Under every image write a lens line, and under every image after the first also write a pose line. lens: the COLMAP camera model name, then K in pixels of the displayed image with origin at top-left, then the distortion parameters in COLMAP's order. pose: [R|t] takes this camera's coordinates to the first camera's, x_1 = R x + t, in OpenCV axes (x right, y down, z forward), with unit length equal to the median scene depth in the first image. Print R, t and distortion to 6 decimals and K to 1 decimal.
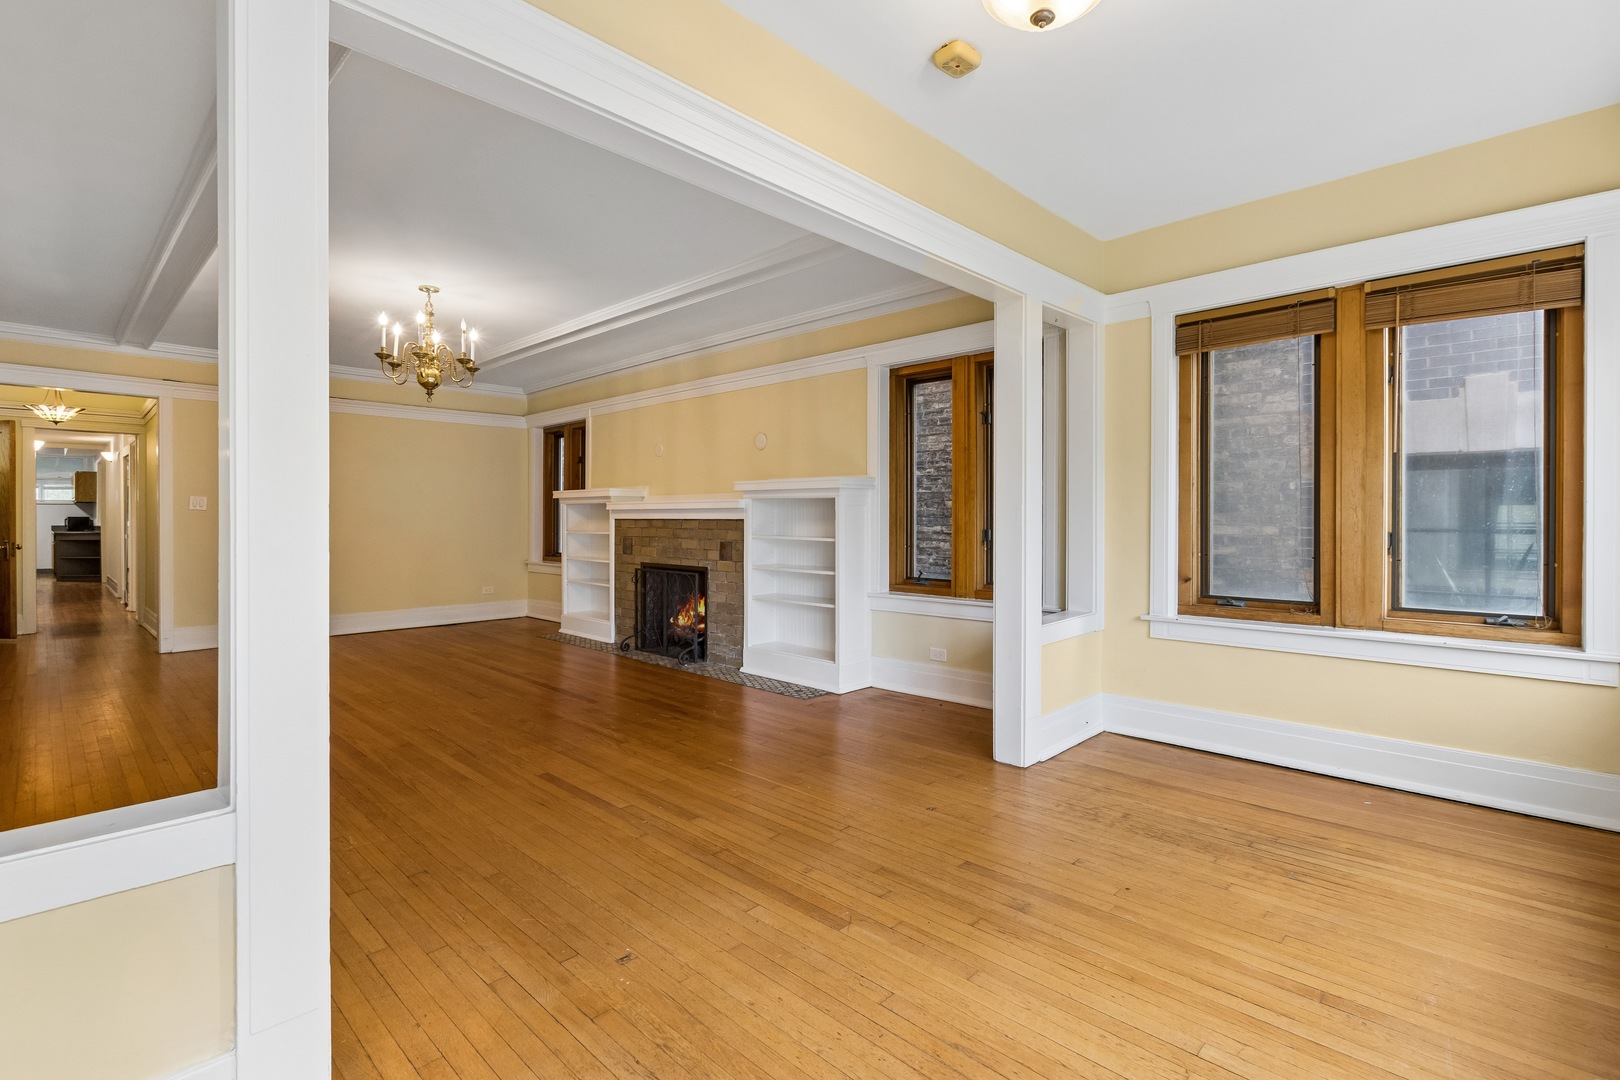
lens RADIAL K [[748.1, 0, 811.1], [0, 748.1, 528.6], [0, 0, 1]] dist [0.001639, 0.000190]
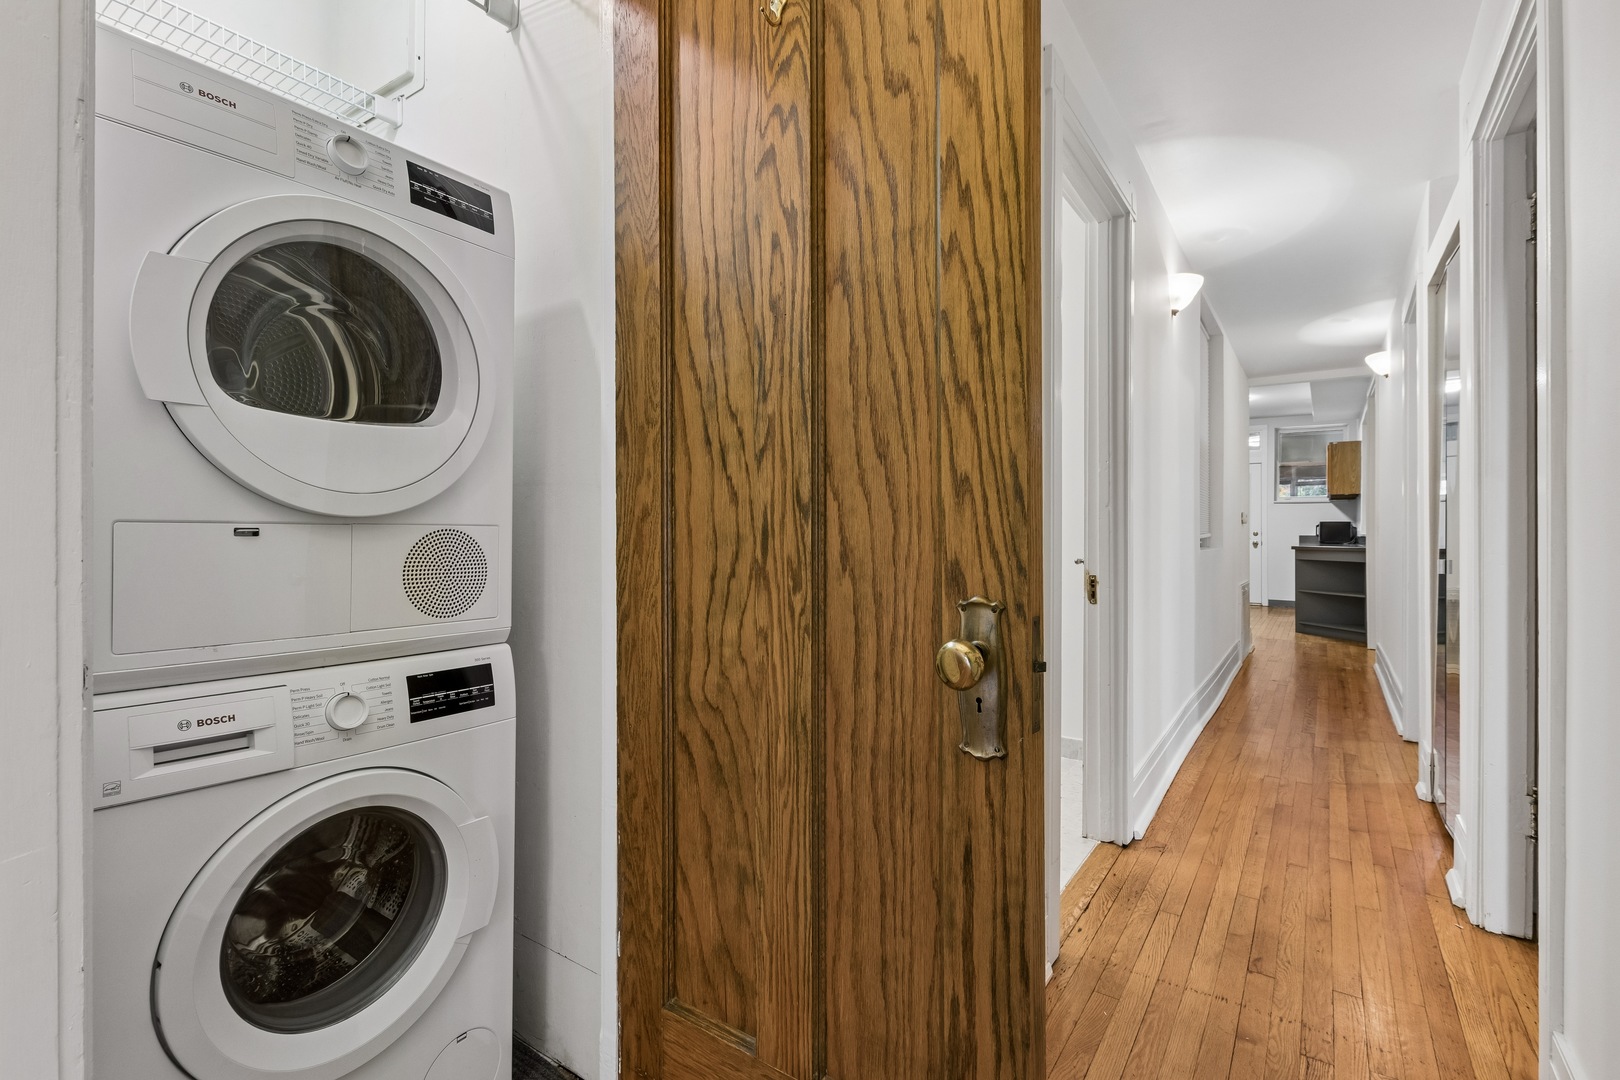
lens RADIAL K [[748.1, 0, 810.9], [0, 748.1, 539.0], [0, 0, 1]] dist [0.001639, 0.000190]
pose [[0.166156, 0.000188, -0.986100, -0.485459], [-0.007683, 0.999970, -0.001104, 0.002470], [0.986070, 0.007760, 0.166152, 0.518376]]
